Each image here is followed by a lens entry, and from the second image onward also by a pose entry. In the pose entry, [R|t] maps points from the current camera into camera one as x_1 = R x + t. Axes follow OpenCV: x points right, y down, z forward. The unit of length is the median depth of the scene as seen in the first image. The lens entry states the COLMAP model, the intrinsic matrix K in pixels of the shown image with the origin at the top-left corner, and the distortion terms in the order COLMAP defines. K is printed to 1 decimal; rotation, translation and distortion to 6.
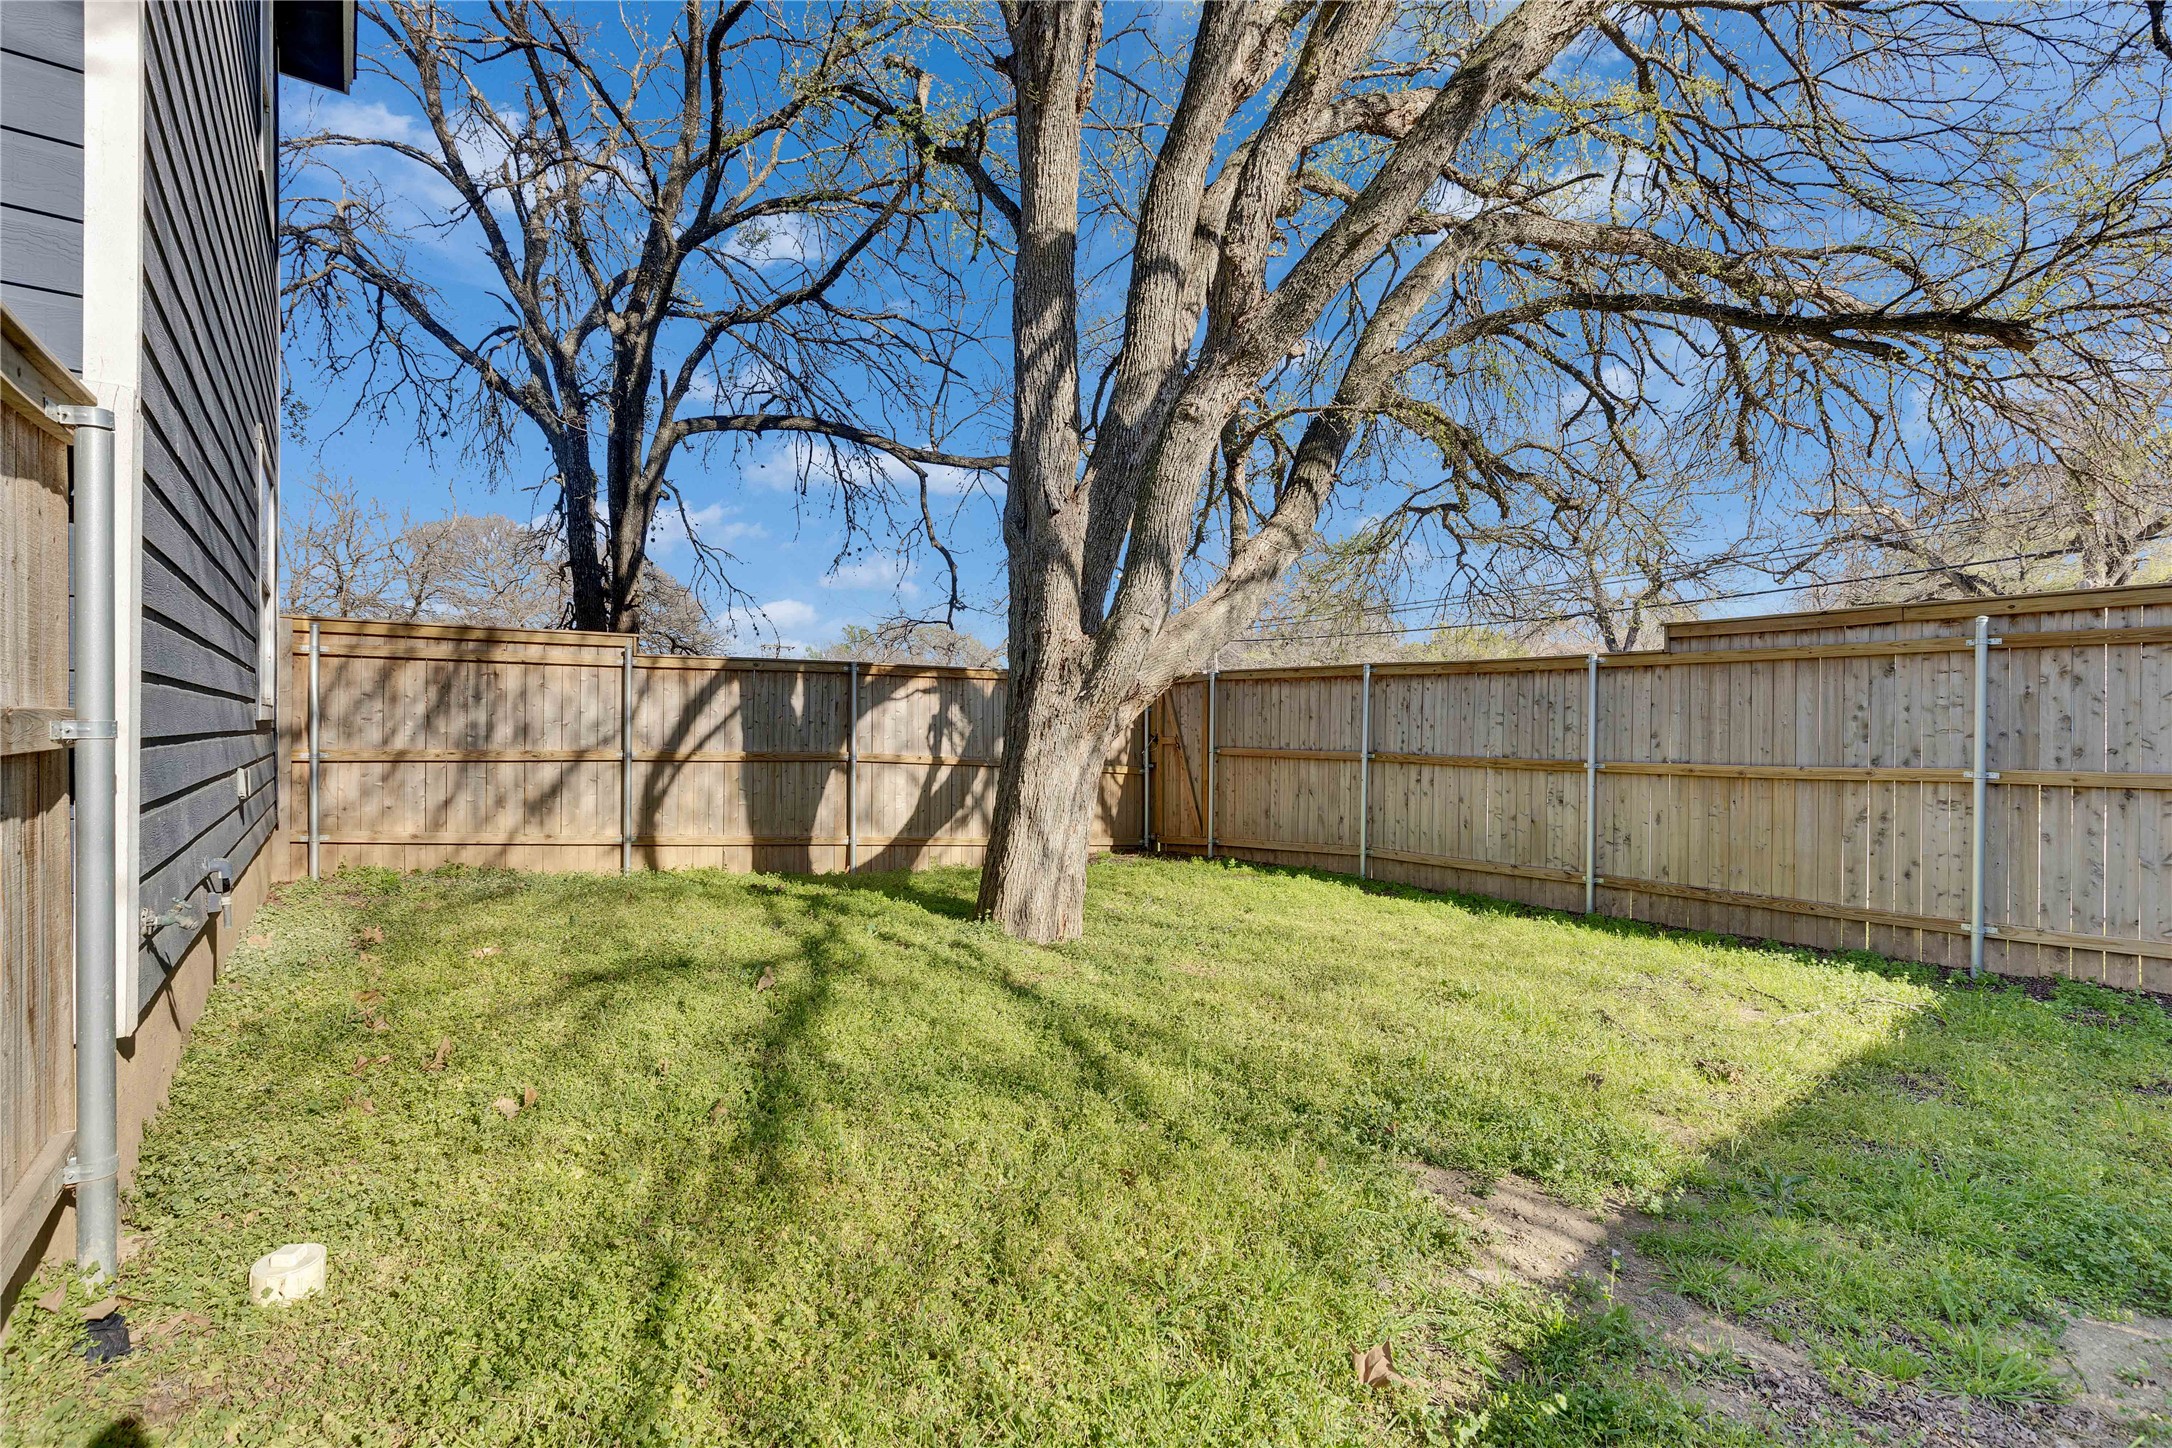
lens RADIAL K [[951.4, 0, 1078.4], [0, 951.4, 726.3], [0, 0, 1]] dist [0.002988, -0.000640]
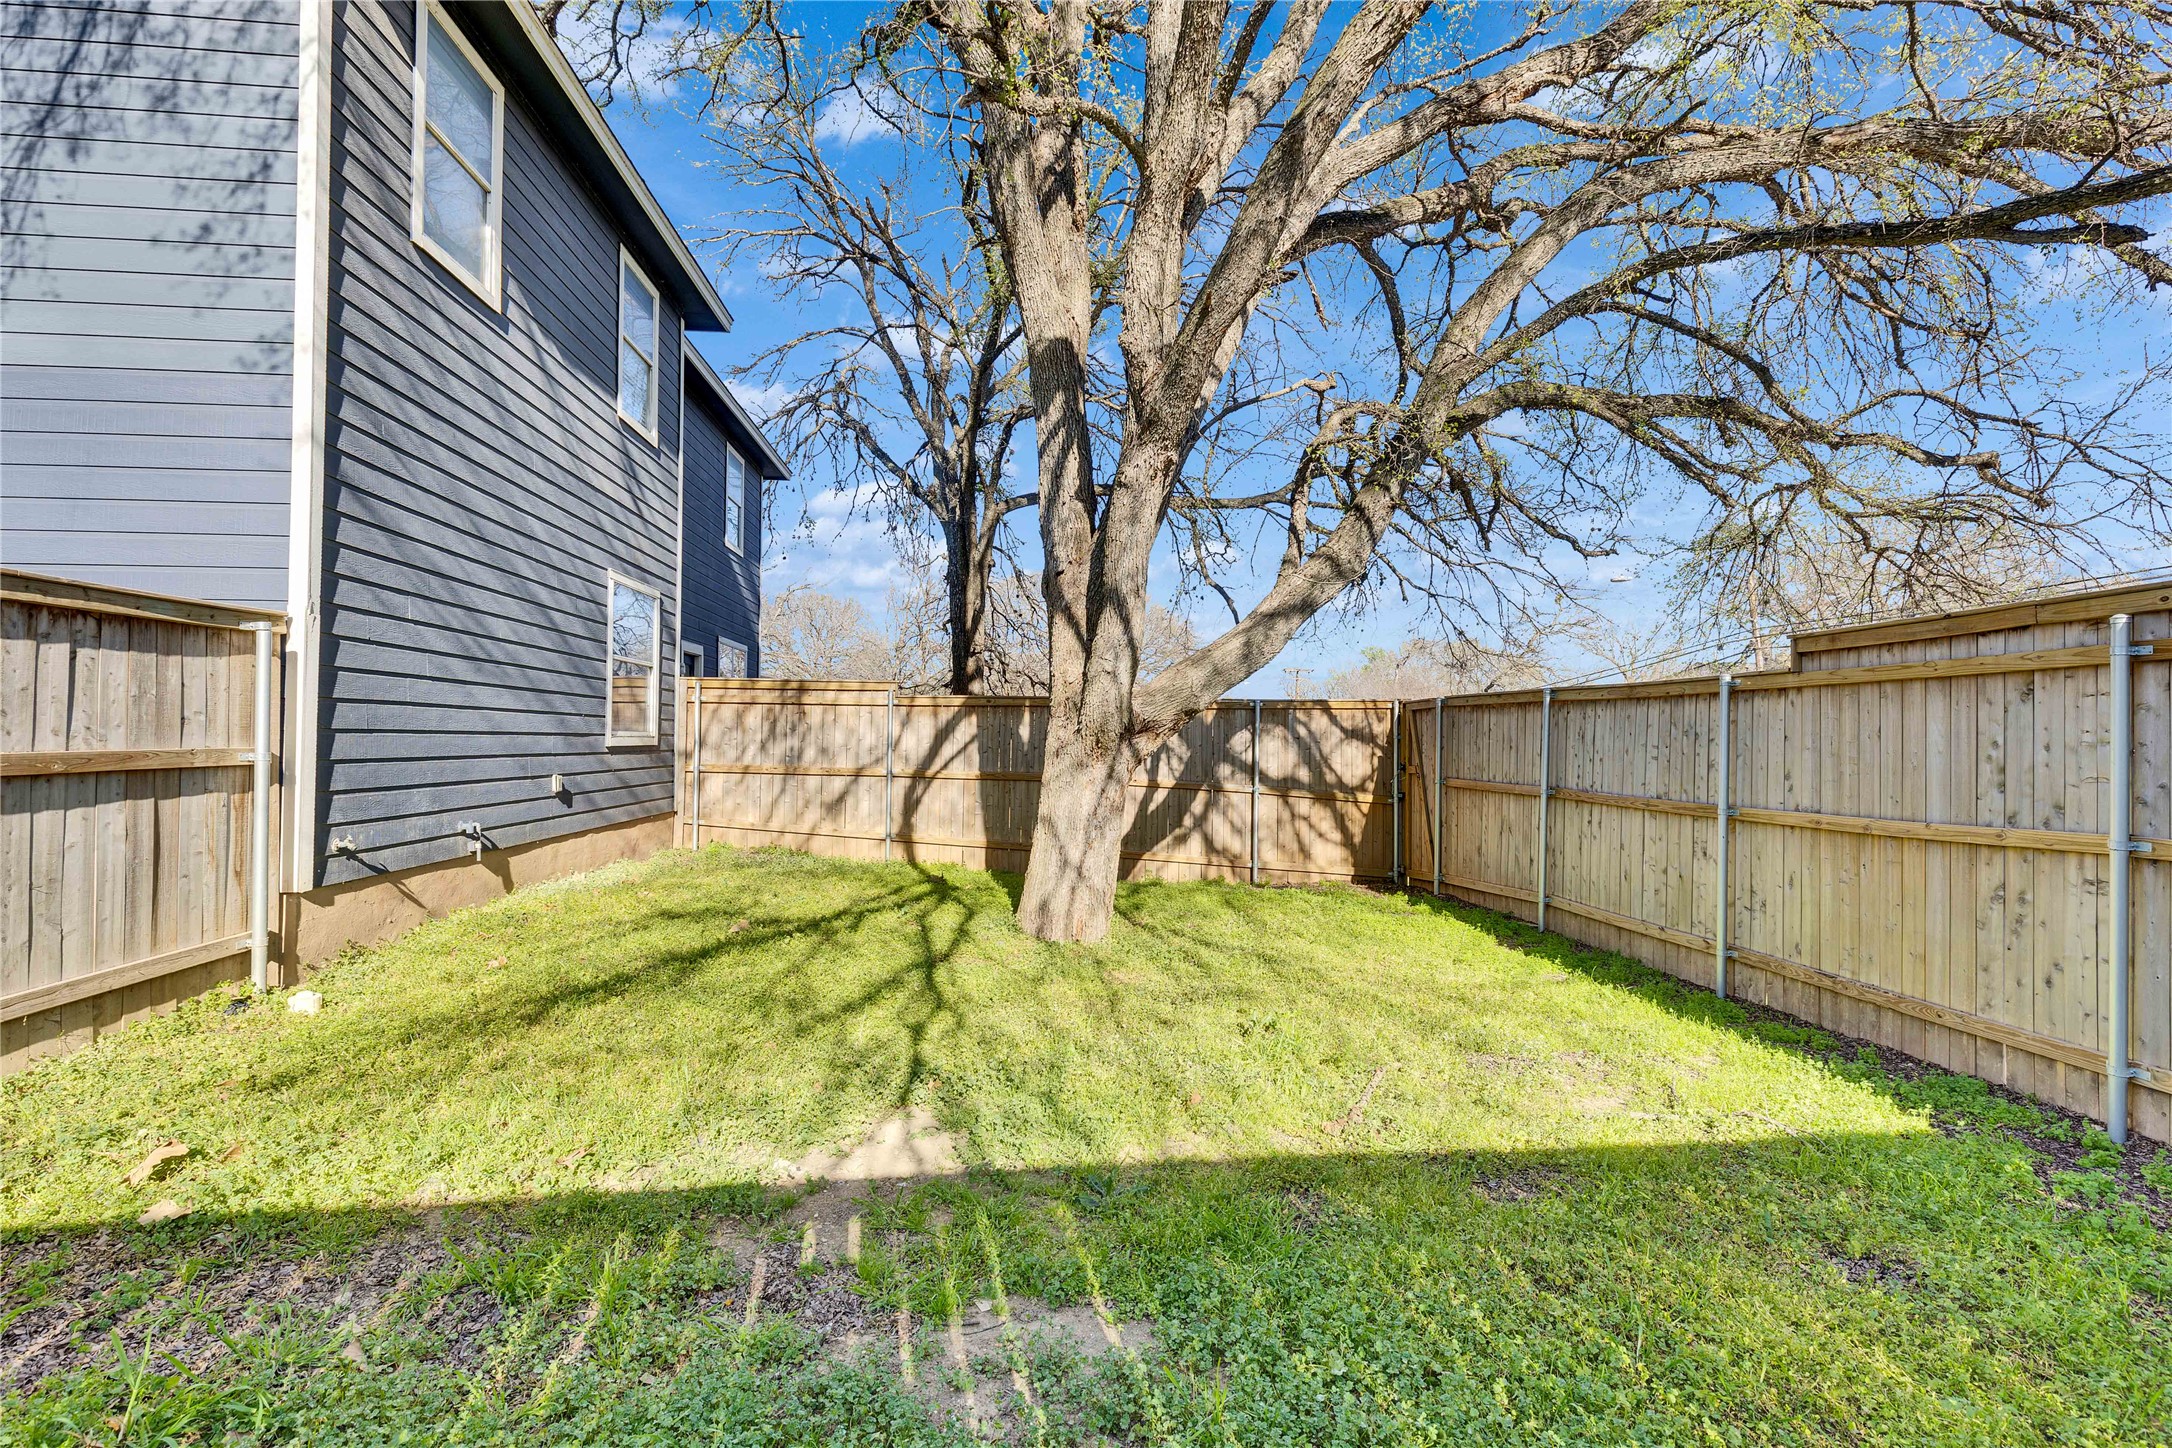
lens RADIAL K [[951.4, 0, 1071.3], [0, 951.4, 725.7], [0, 0, 1]] dist [0.002988, -0.000640]
pose [[0.849396, -0.003297, -0.527746, 0.447617], [-0.008402, 0.999769, -0.019770, -0.010236], [0.527689, 0.021227, 0.849172, 0.009981]]
